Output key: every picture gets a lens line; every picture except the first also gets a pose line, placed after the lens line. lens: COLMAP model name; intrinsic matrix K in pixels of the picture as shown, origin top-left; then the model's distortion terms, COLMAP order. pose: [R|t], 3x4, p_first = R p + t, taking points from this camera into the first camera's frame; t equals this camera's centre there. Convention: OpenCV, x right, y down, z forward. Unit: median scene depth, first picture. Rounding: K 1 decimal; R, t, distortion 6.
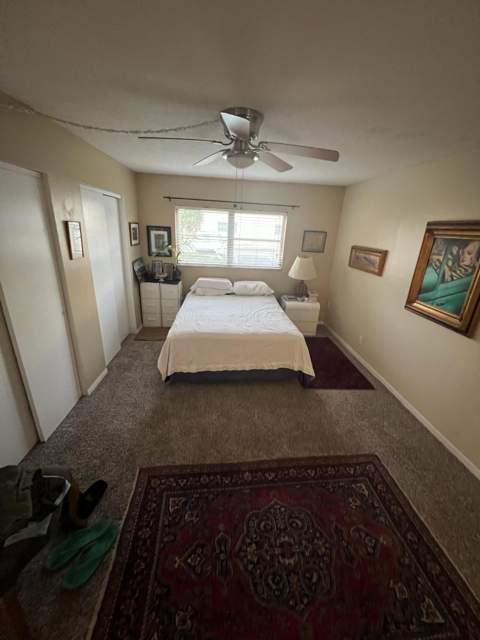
lens RADIAL K [[255.5, 0, 240.0], [0, 255.5, 320.0], [0, 0, 1]] dist [0.001899, 0.000106]
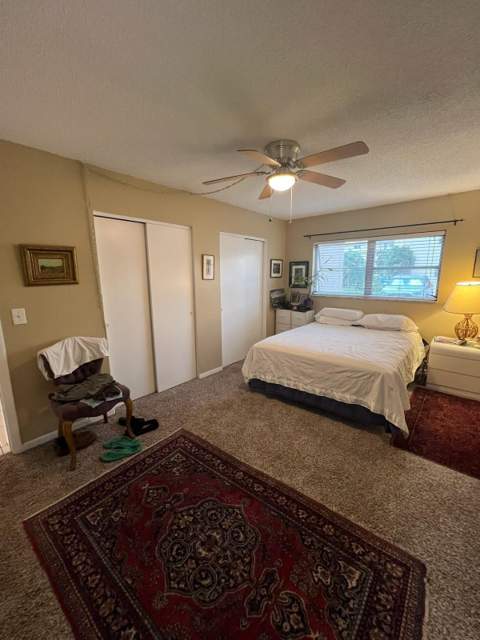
lens RADIAL K [[255.5, 0, 240.0], [0, 255.5, 320.0], [0, 0, 1]] dist [0.001899, 0.000106]
pose [[0.709097, 0.069293, -0.701698, 0.510015], [-0.202740, 0.973172, -0.108776, 0.102814], [0.675335, 0.219395, 0.704122, 0.134578]]
